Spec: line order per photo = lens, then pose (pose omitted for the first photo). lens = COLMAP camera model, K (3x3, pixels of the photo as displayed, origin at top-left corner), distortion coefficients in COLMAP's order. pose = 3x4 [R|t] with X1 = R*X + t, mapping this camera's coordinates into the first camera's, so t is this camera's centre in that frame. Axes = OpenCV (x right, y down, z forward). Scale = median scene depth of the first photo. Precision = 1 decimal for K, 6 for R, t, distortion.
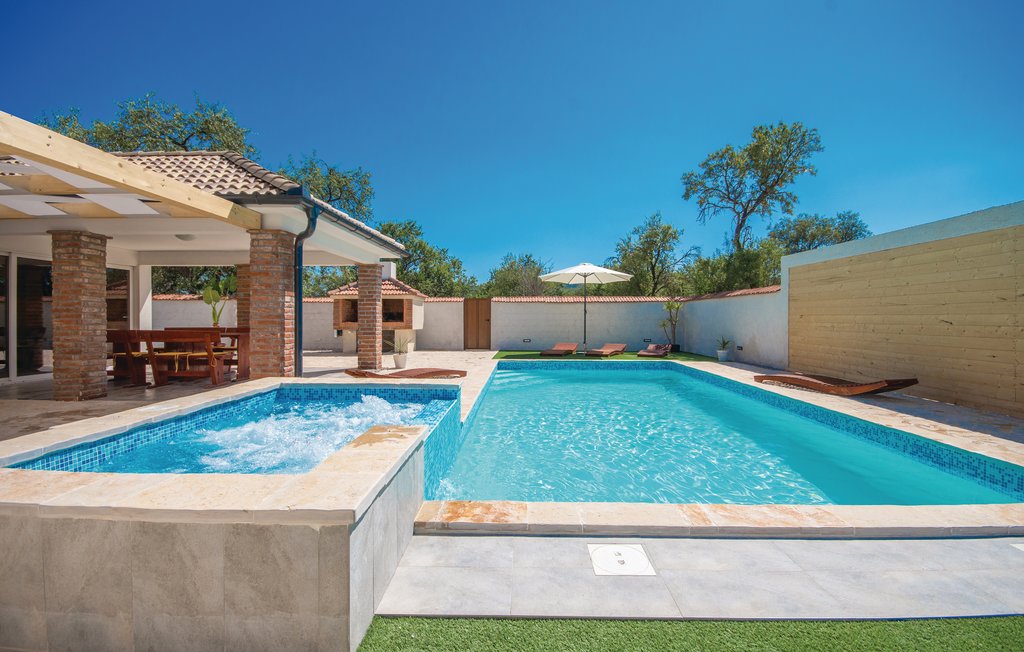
lens RADIAL K [[460.9, 0, 515.6], [0, 460.9, 326.5], [0, 0, 1]] dist [-0.002595, -0.000133]
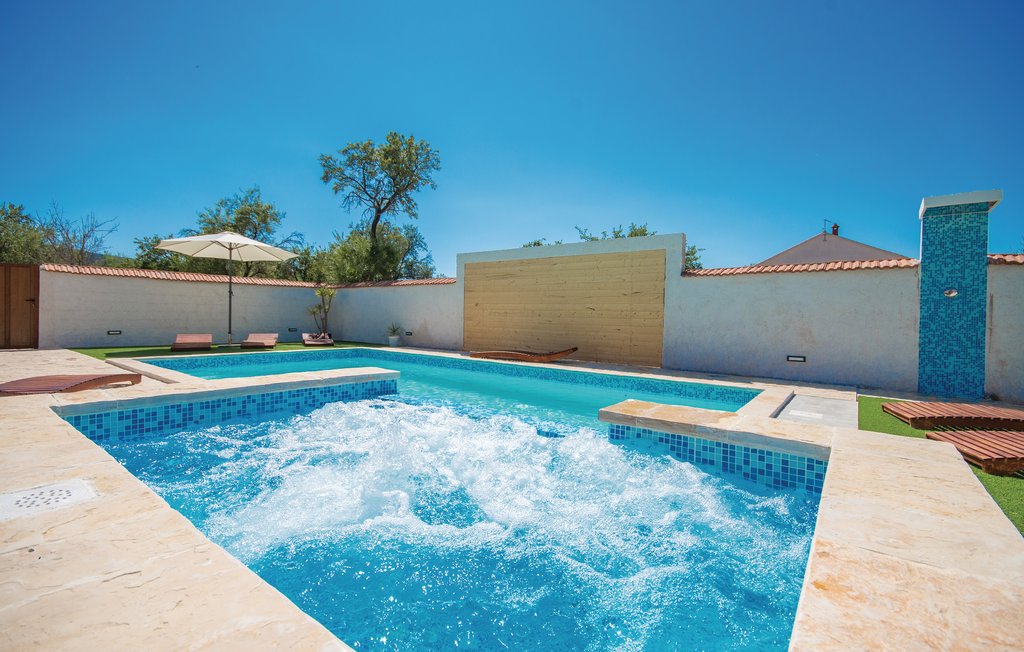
lens RADIAL K [[458.2, 0, 512.0], [0, 458.2, 326.0], [0, 0, 1]] dist [-0.005639, -0.000647]
pose [[0.585055, -0.006640, 0.810966, -0.207568], [-0.001854, 0.999953, 0.009525, 0.015403], [-0.810991, -0.007076, 0.585015, 0.144990]]
